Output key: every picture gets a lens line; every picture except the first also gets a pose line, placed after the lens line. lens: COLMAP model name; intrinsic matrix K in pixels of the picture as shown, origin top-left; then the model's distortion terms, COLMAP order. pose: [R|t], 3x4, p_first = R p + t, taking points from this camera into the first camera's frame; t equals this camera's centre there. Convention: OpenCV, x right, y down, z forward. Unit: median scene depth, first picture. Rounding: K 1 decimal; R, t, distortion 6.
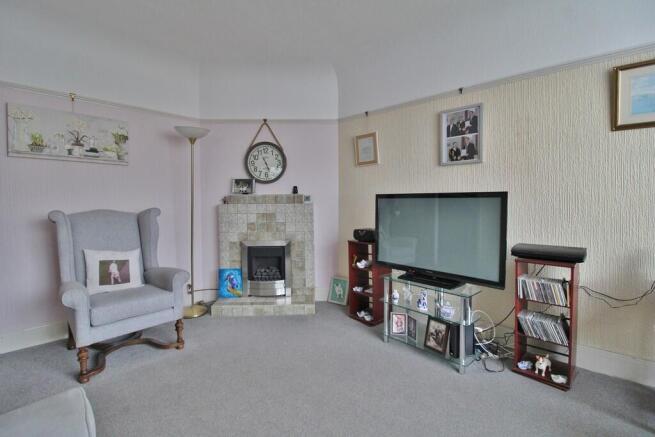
lens RADIAL K [[305.3, 0, 329.9], [0, 305.3, 216.9], [0, 0, 1]] dist [-0.020327, -0.000981]
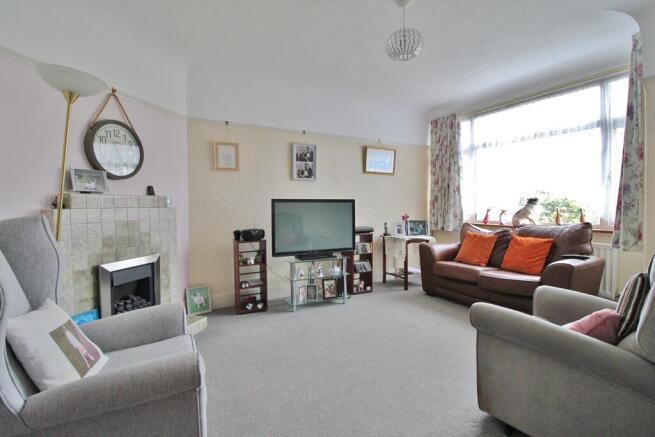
lens RADIAL K [[305.3, 0, 328.9], [0, 305.3, 215.8], [0, 0, 1]] dist [-0.020327, -0.000981]
pose [[0.289924, -0.028627, 0.956621, -0.953737], [0.054985, 0.998400, 0.013213, -0.010237], [-0.955469, 0.048769, 0.291034, 0.427217]]
